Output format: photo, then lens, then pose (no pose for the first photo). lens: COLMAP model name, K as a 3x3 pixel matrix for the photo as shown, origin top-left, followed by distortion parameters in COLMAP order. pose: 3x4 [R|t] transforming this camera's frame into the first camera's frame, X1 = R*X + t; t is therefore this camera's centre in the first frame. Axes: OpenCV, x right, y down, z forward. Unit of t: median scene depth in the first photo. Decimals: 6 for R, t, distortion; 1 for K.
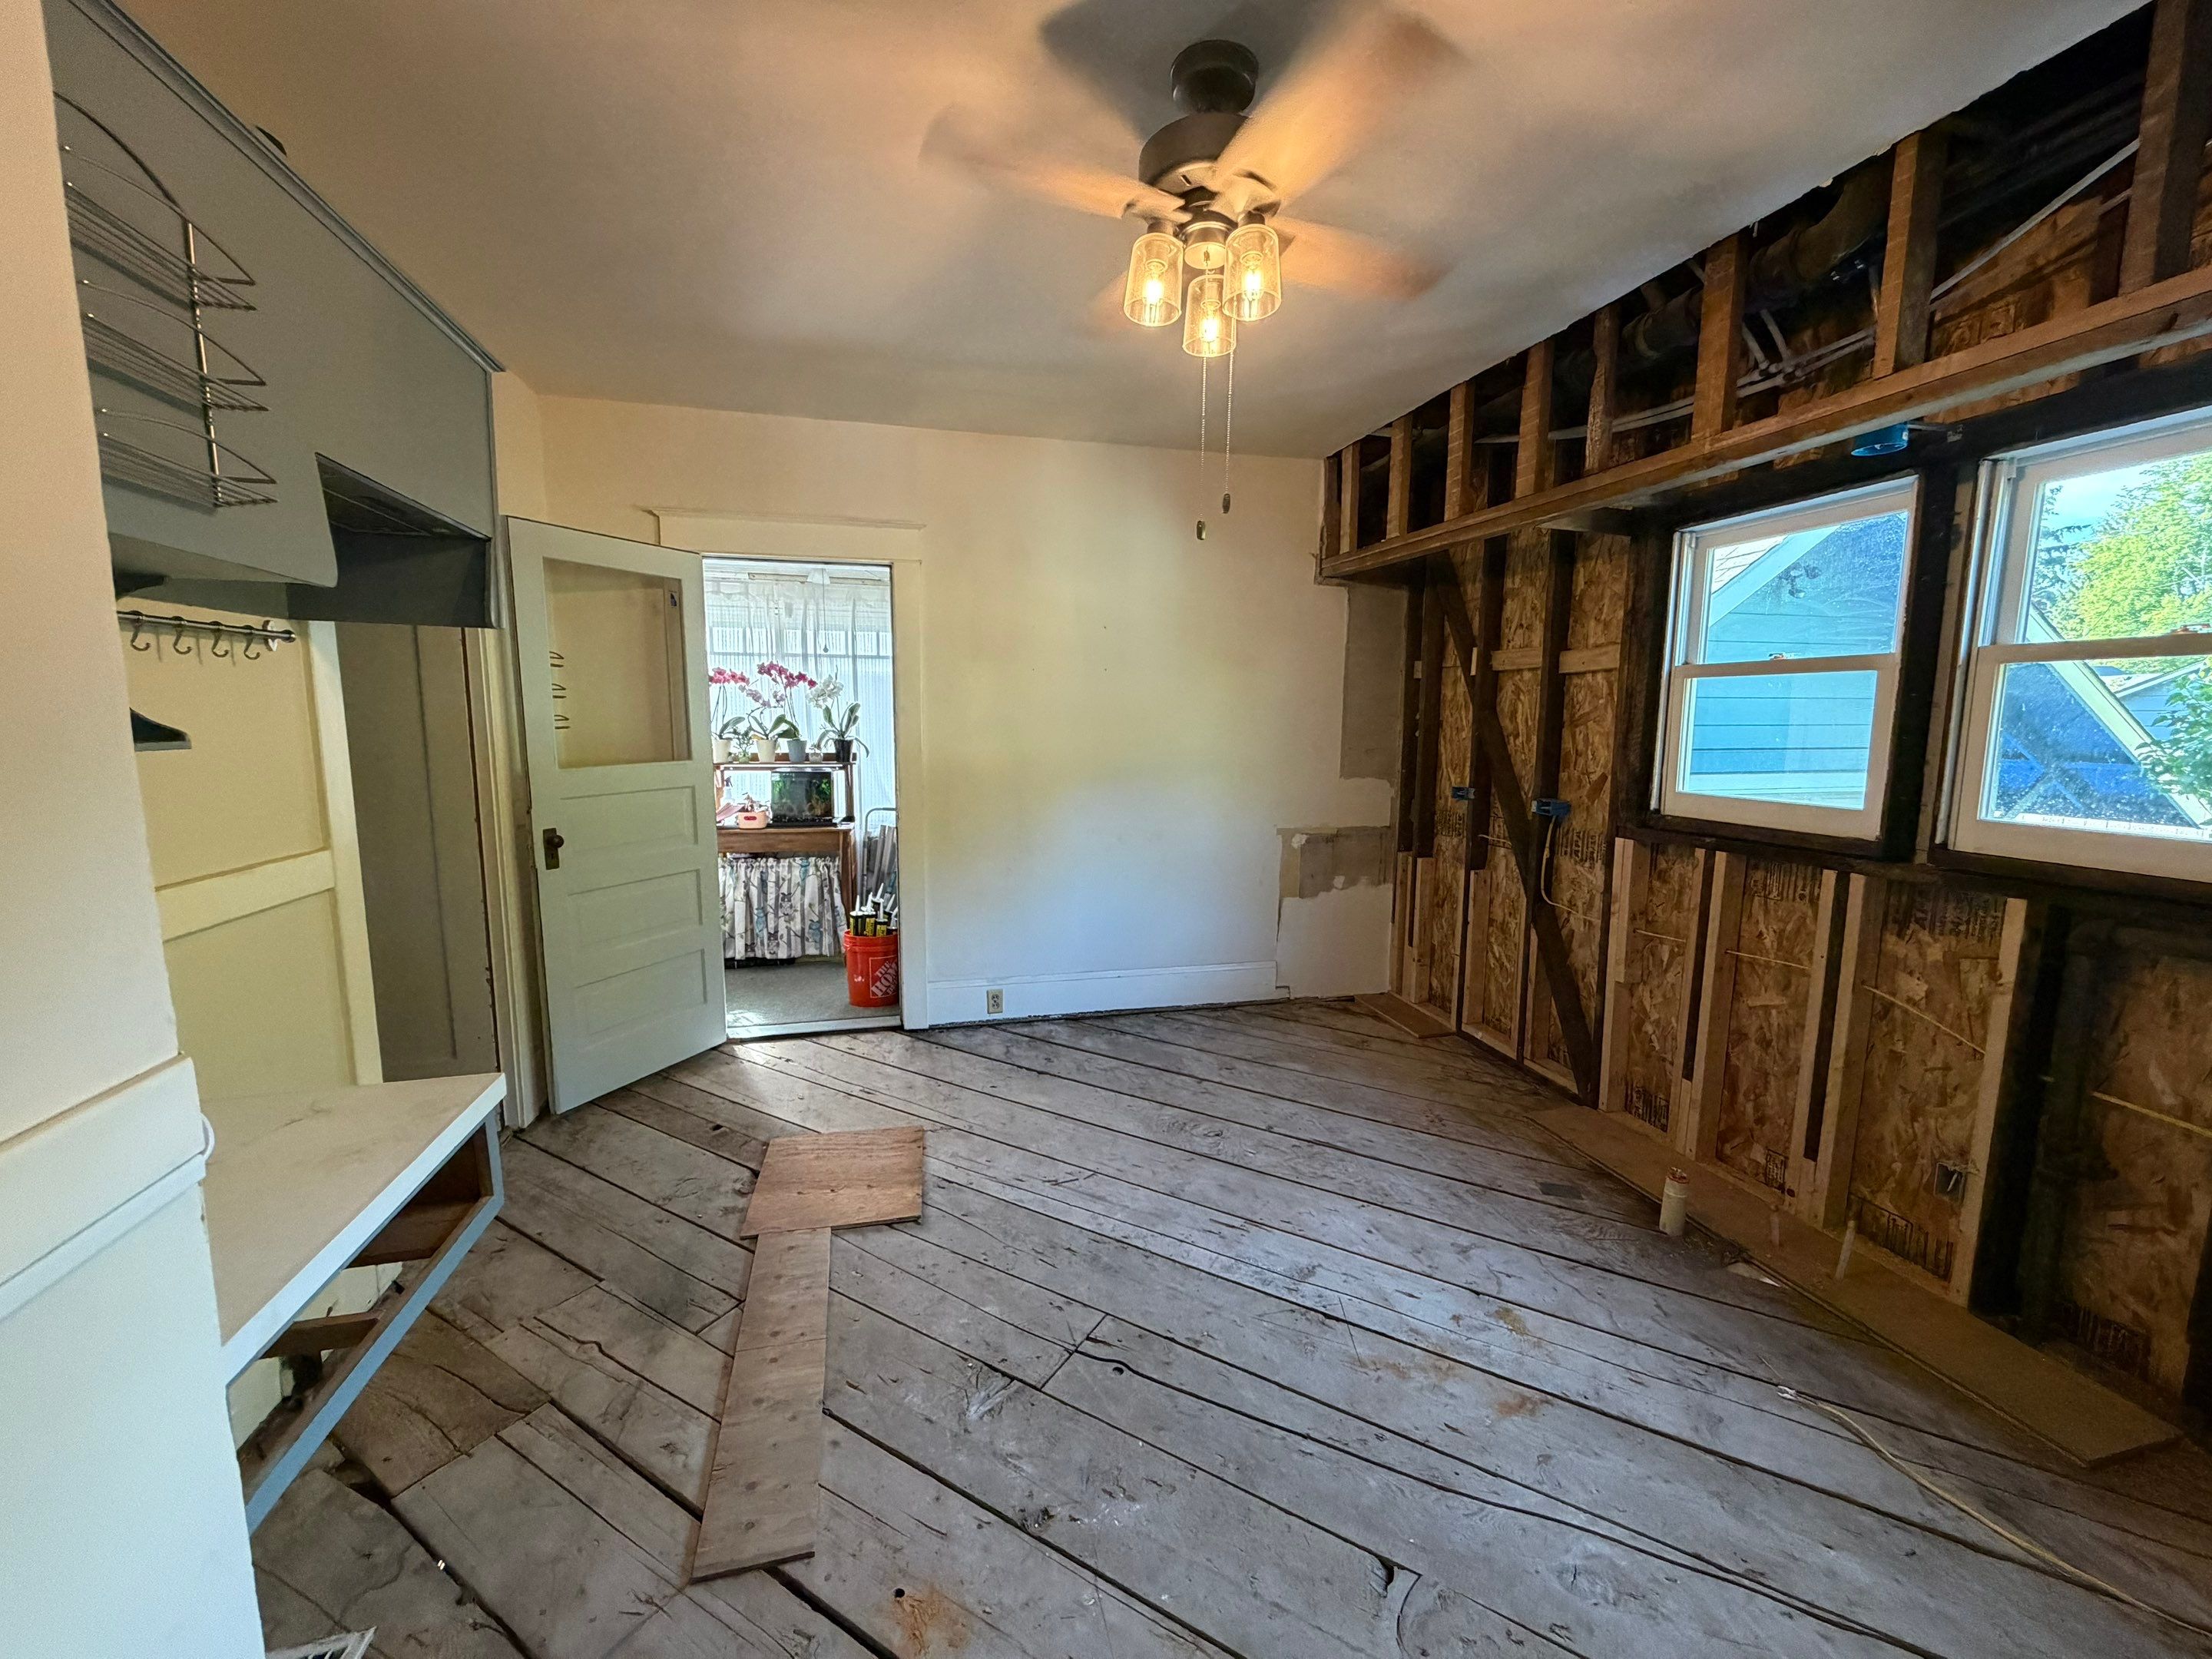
lens RADIAL K [[880.1, 0, 1097.2], [0, 880.1, 826.9], [0, 0, 1]] dist [0.000172, -0.000363]
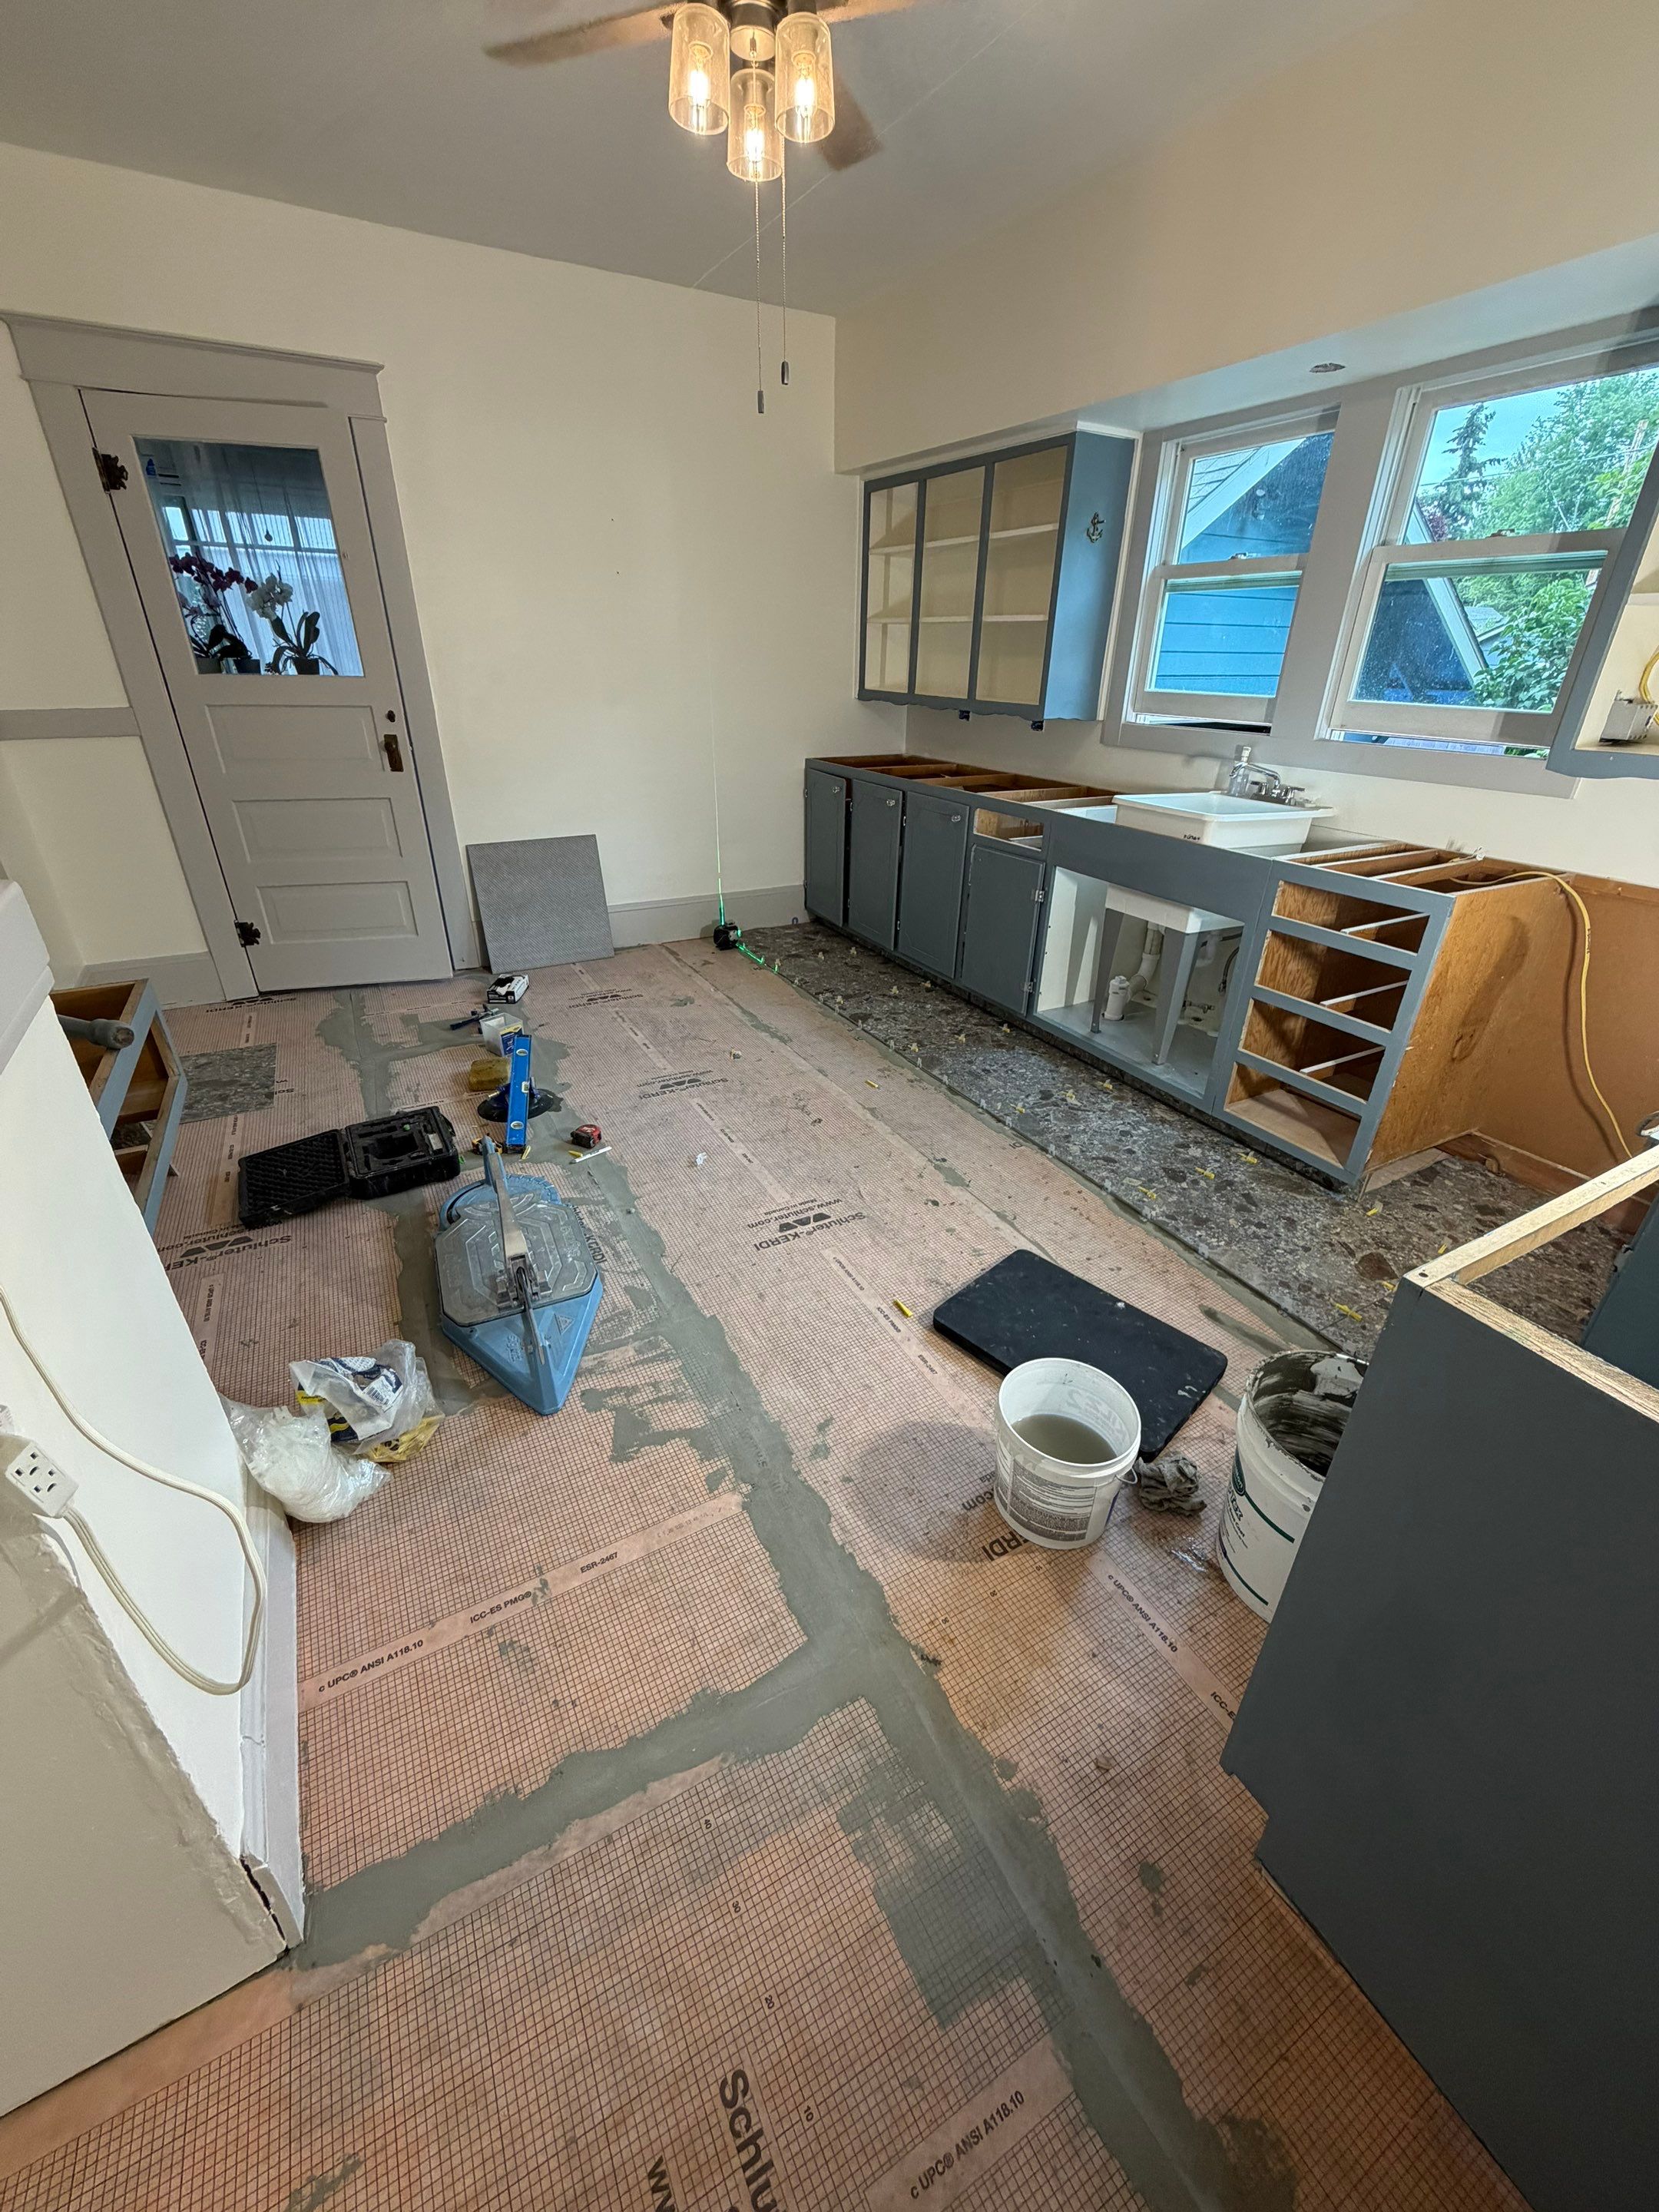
lens RADIAL K [[878.4, 0, 832.3], [0, 878.4, 1097.3], [0, 0, 1]] dist [0.001115, -0.000925]
pose [[0.964326, -0.111548, 0.240067, -0.128952], [0.023508, 0.939385, 0.342058, 0.067731], [-0.263671, -0.324212, 0.908496, -0.196691]]
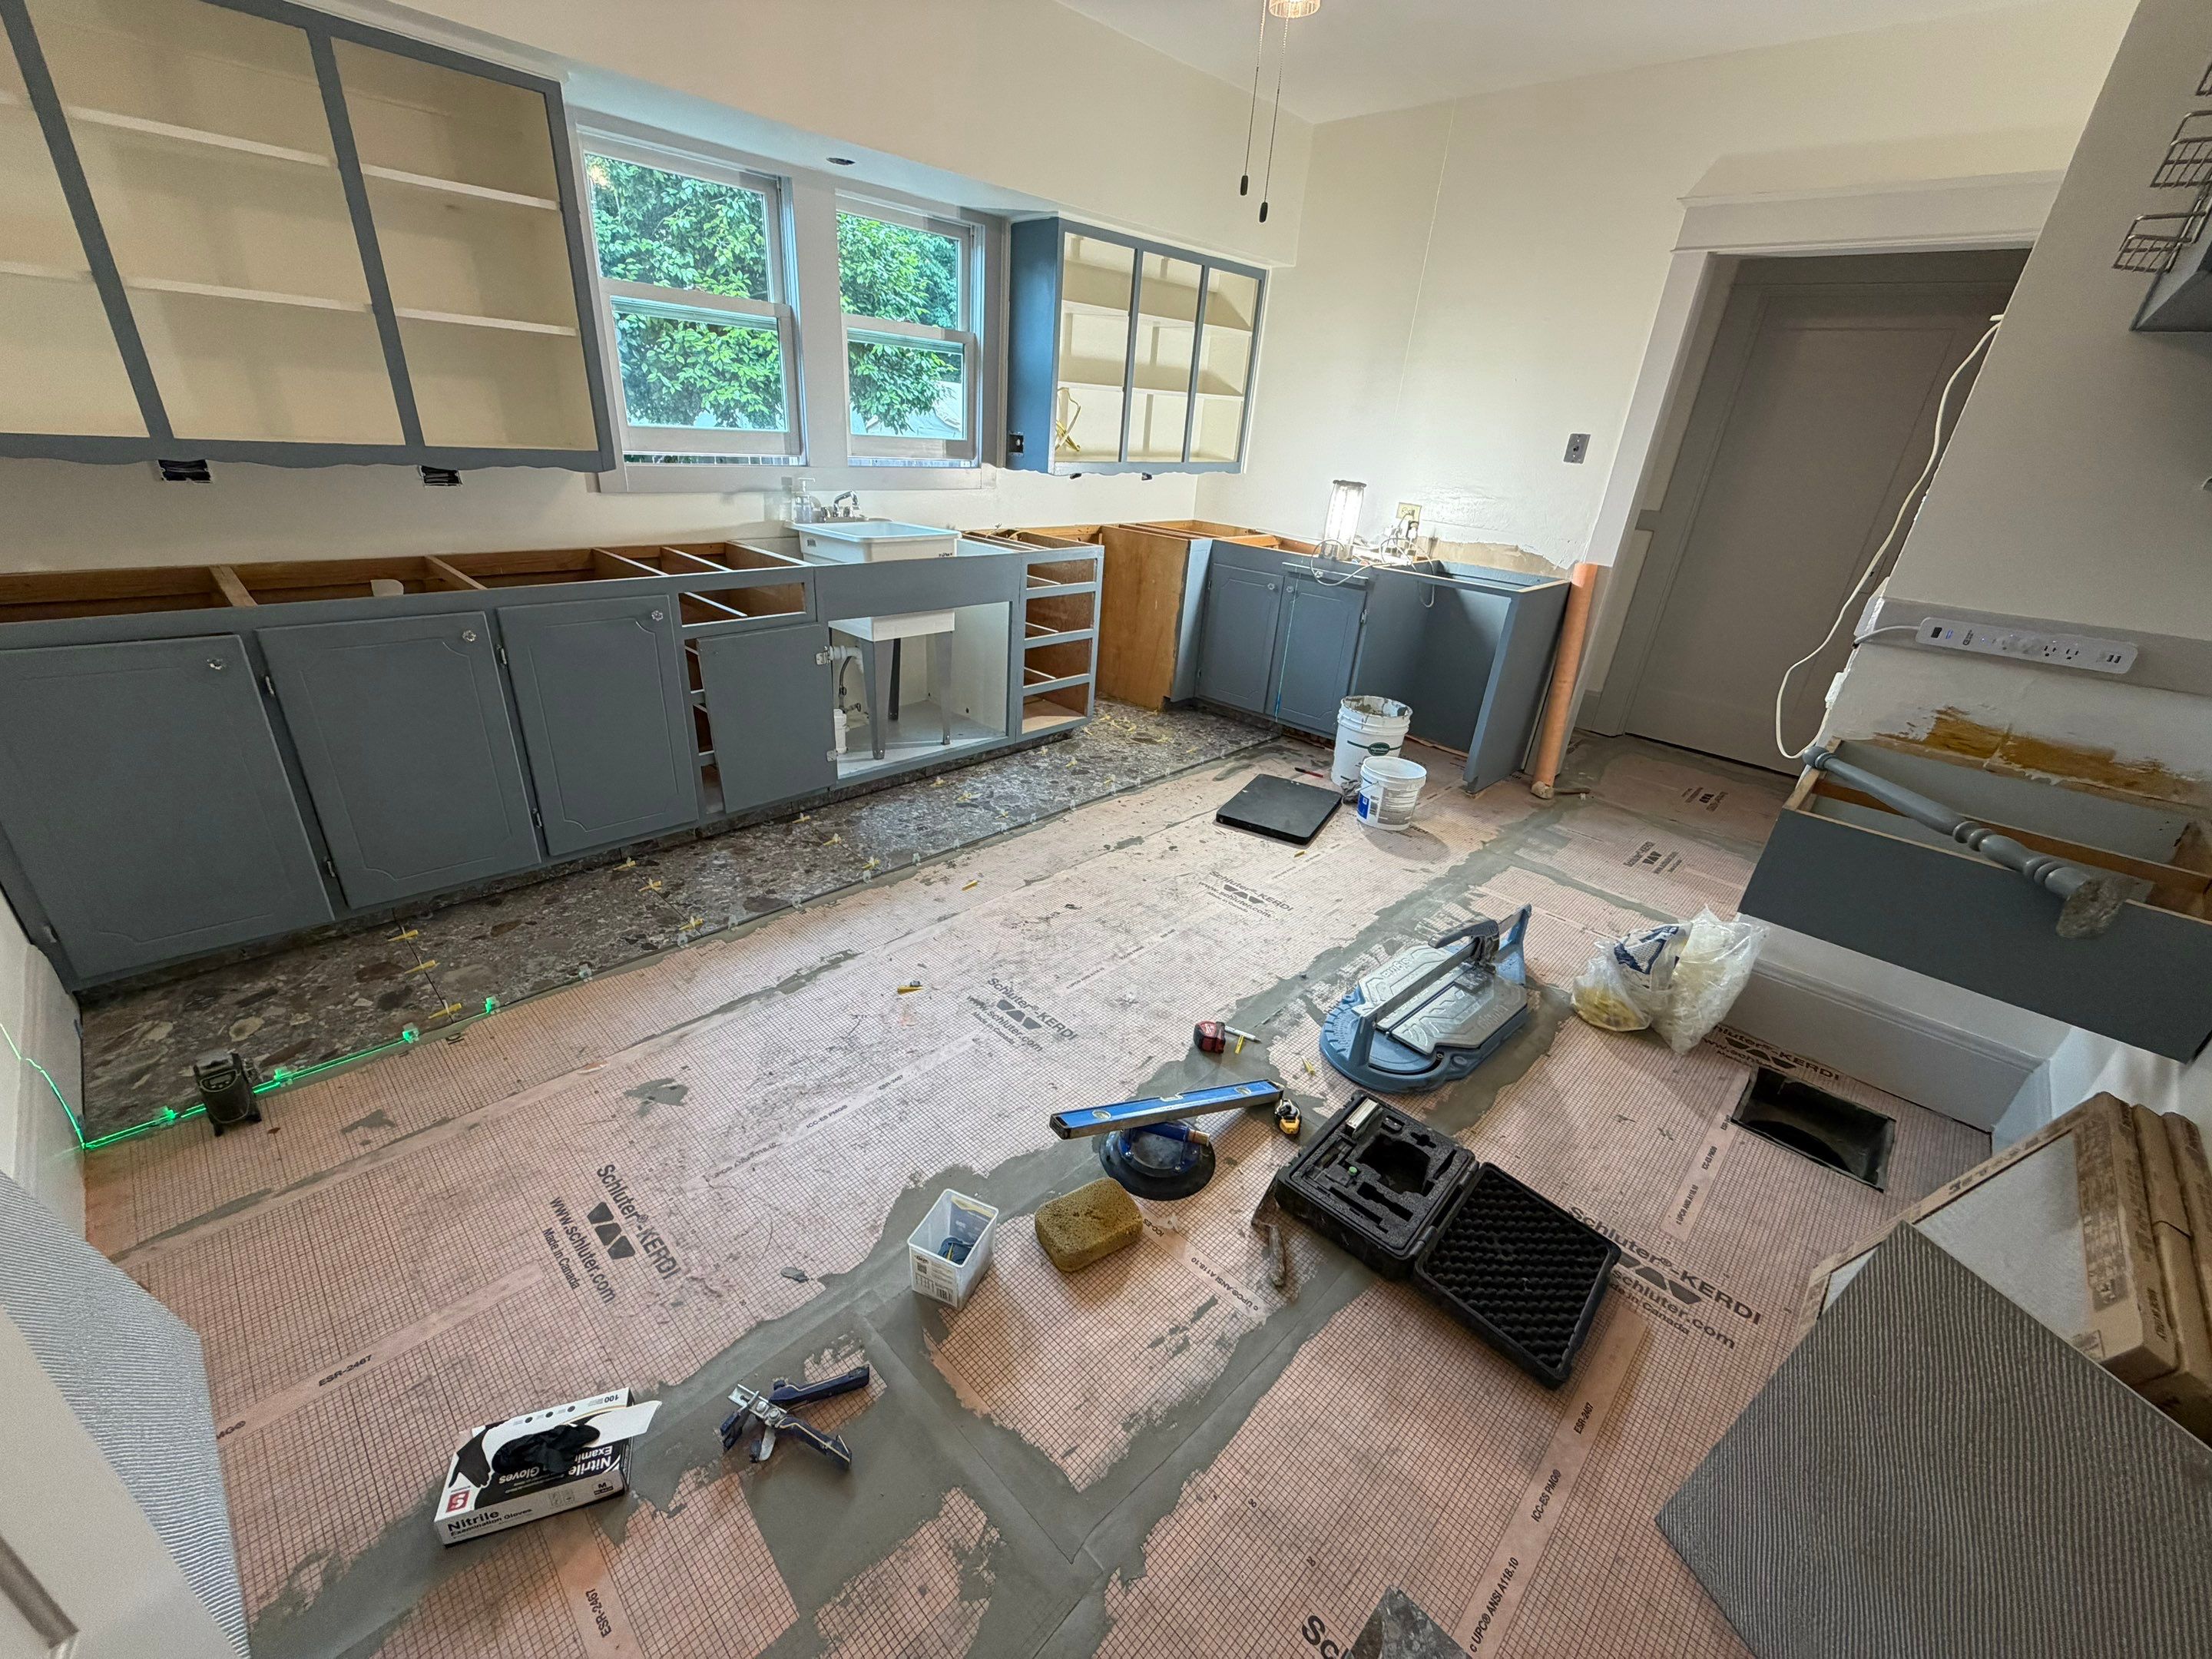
lens RADIAL K [[878.4, 0, 1098.5], [0, 878.4, 825.3], [0, 0, 1]] dist [0.001115, -0.000925]
pose [[-0.531713, -0.393905, 0.749747, -0.875029], [0.036761, 0.873689, 0.485093, -0.199258], [-0.846126, 0.285492, -0.450072, 1.825817]]
